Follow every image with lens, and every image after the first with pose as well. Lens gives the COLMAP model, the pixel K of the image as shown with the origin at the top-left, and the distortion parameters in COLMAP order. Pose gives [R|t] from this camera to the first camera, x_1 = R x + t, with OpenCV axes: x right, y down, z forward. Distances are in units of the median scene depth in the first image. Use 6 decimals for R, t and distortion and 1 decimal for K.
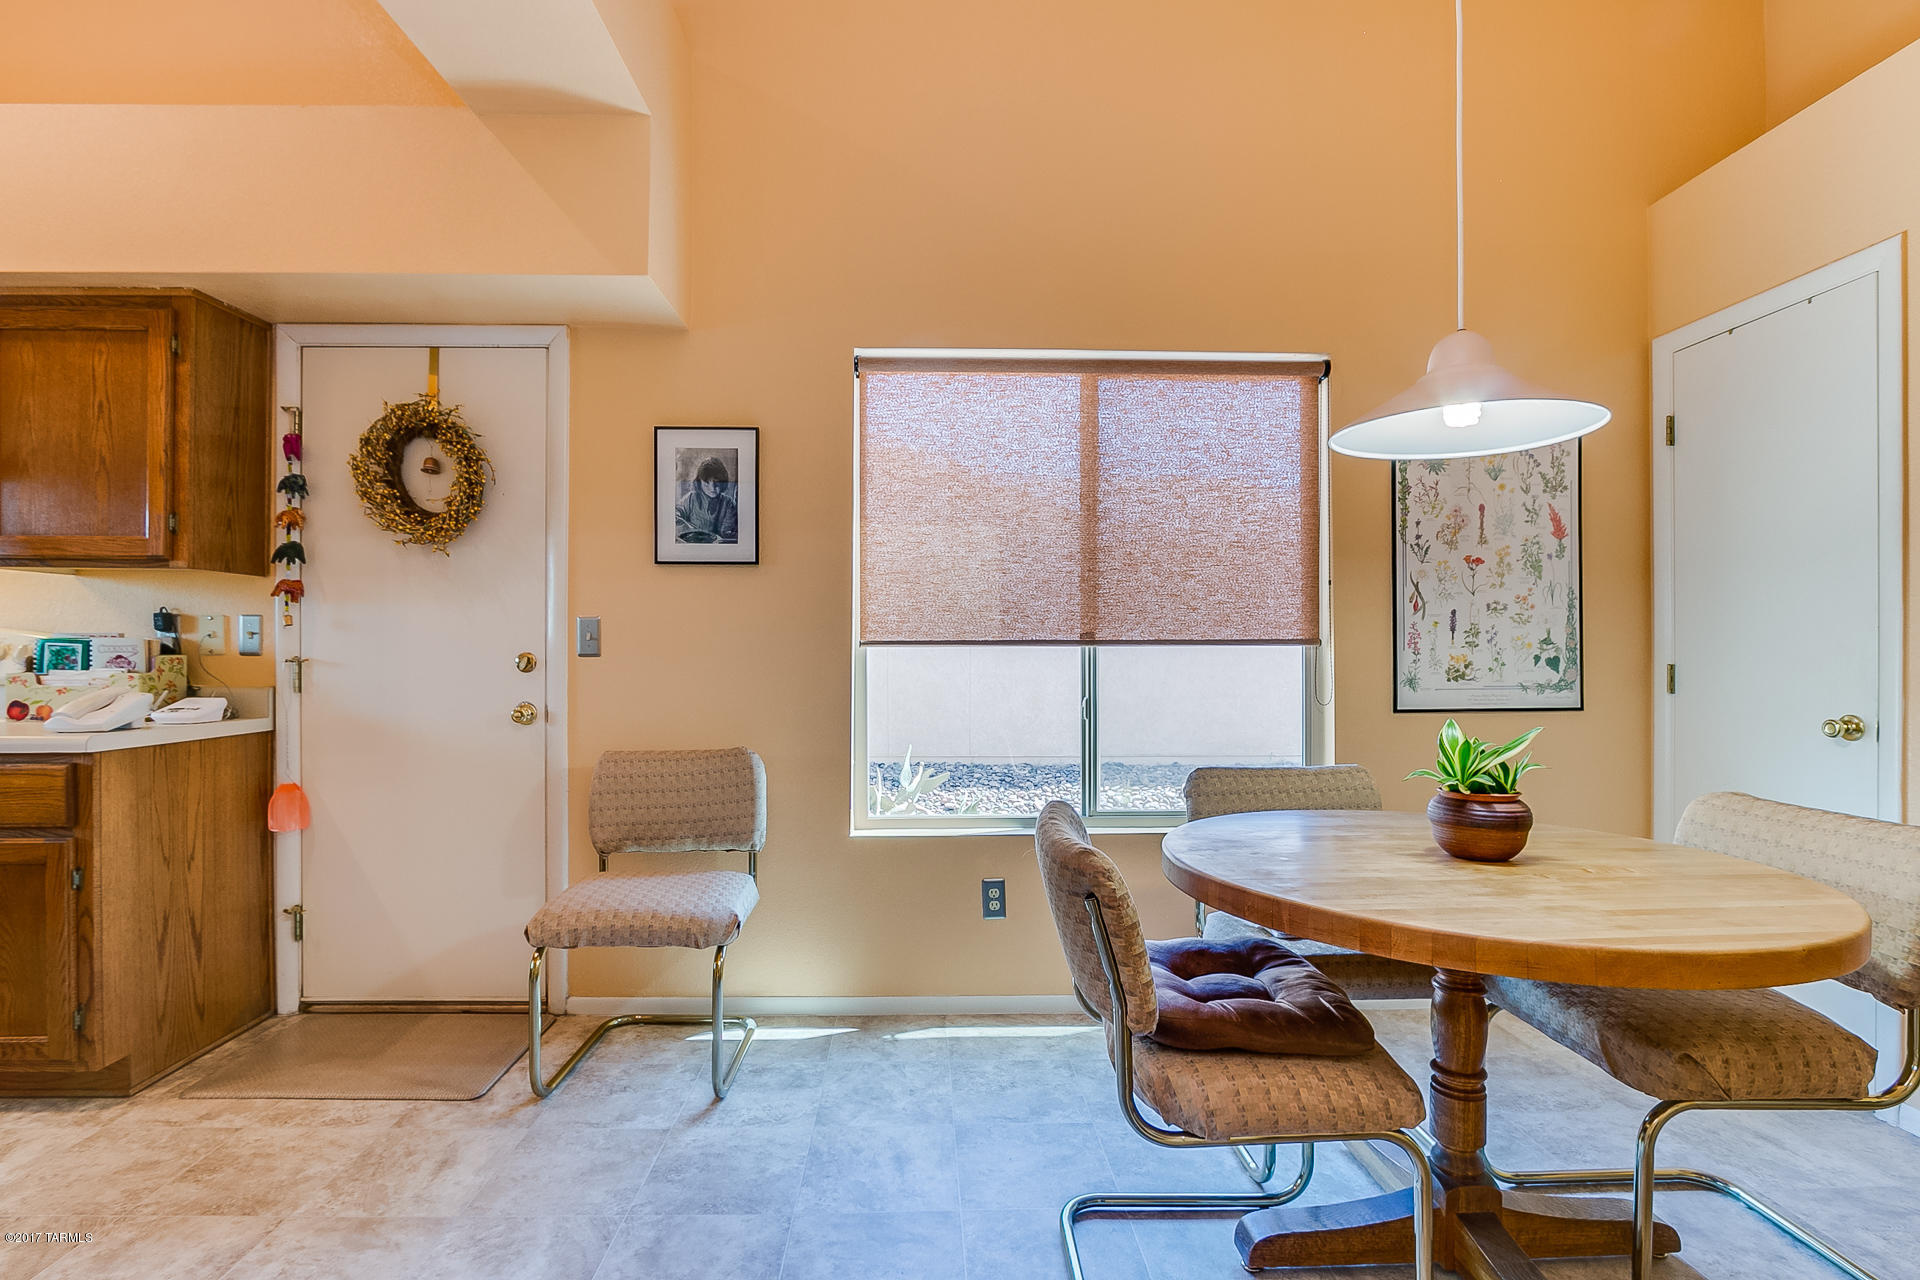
lens RADIAL K [[890.7, 0, 959.7], [0, 890.7, 637.4], [0, 0, 1]] dist [-0.015991, 0.000903]
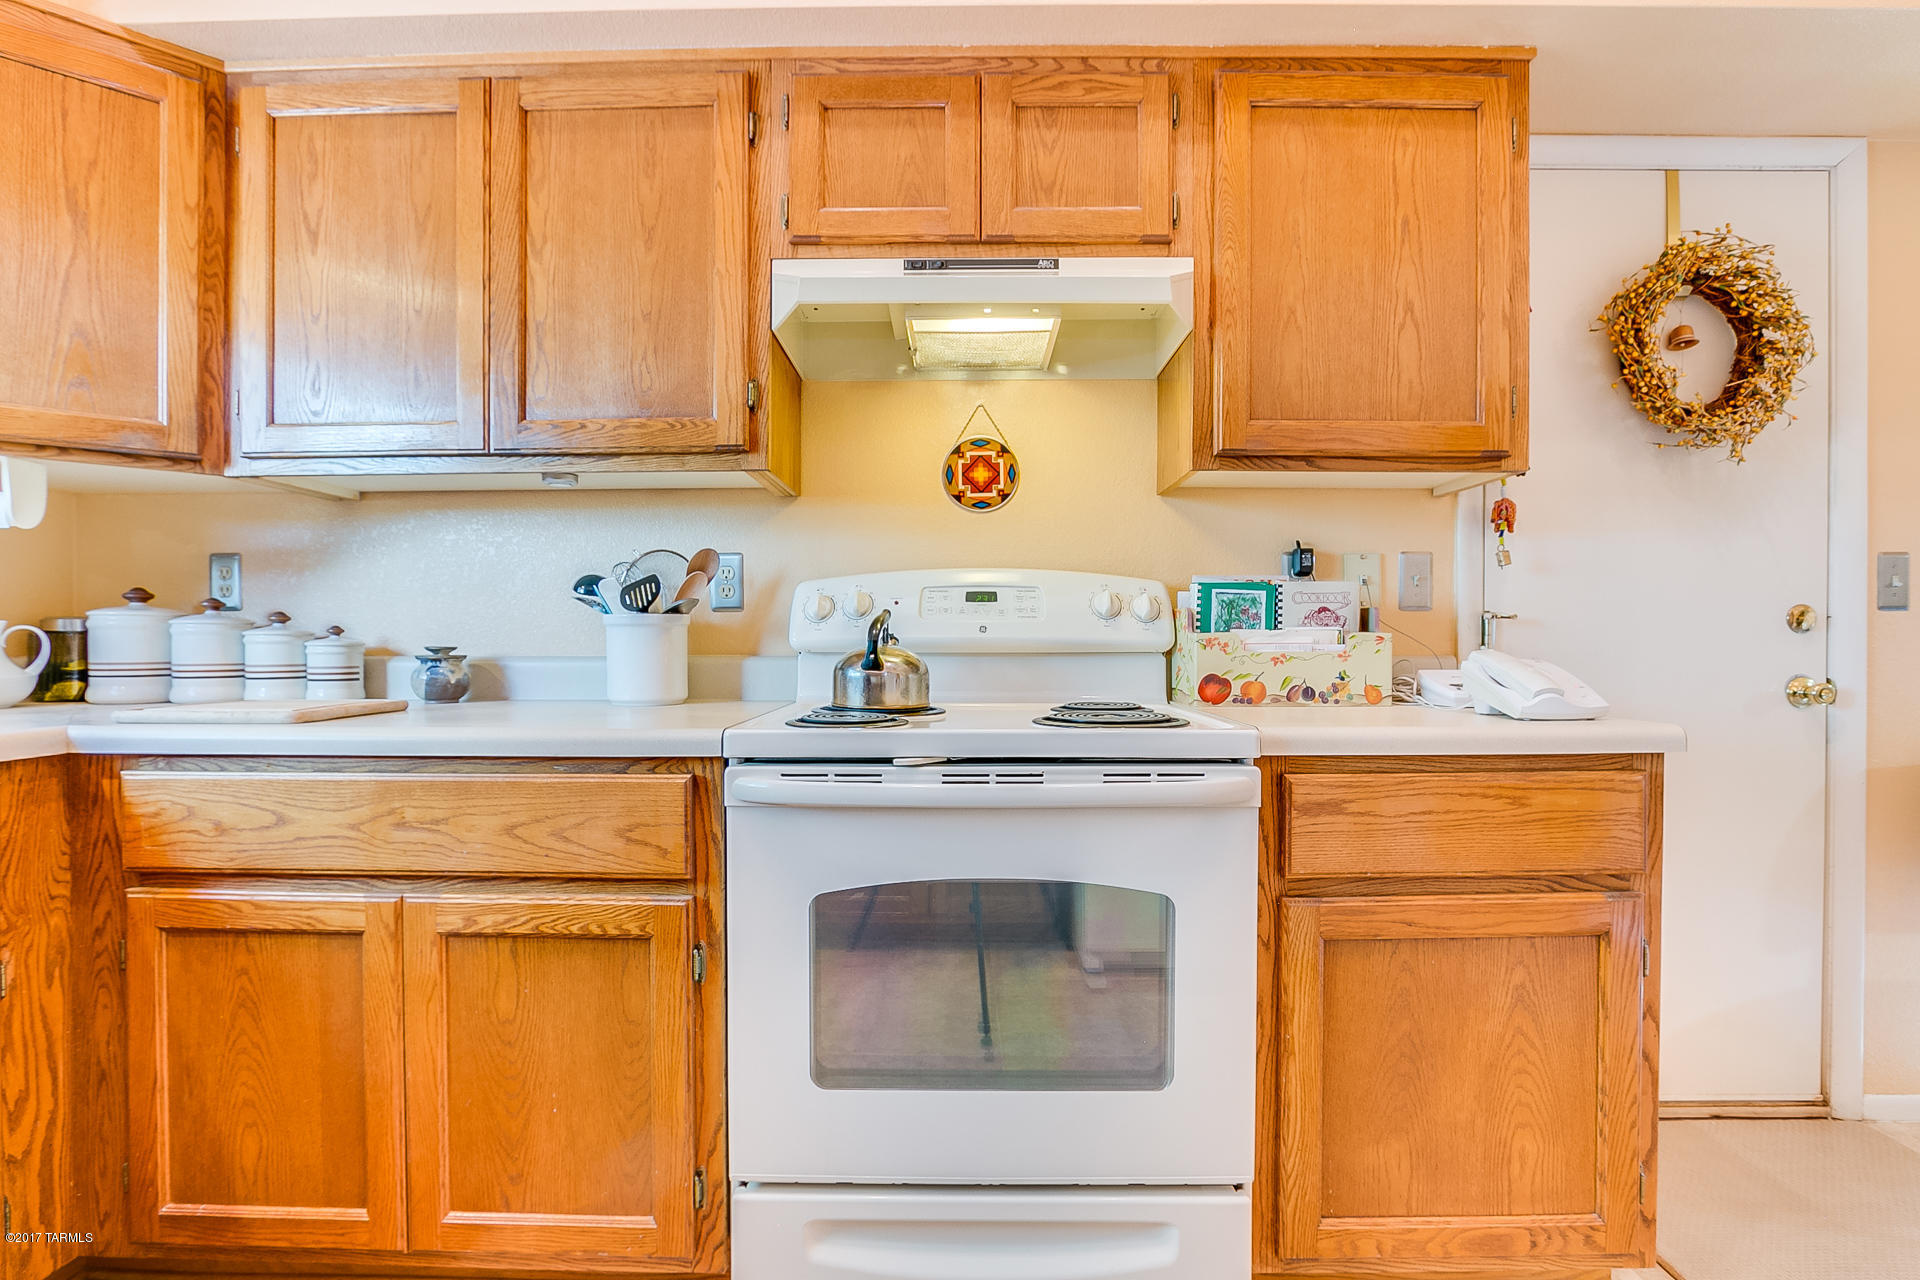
lens RADIAL K [[890.7, 0, 956.6], [0, 890.7, 631.8], [0, 0, 1]] dist [-0.015991, 0.000903]
pose [[0.999626, -0.005732, -0.026749, -1.253622], [0.005729, 0.999984, -0.000189, 0.038807], [0.026750, 0.000036, 0.999642, 0.316624]]
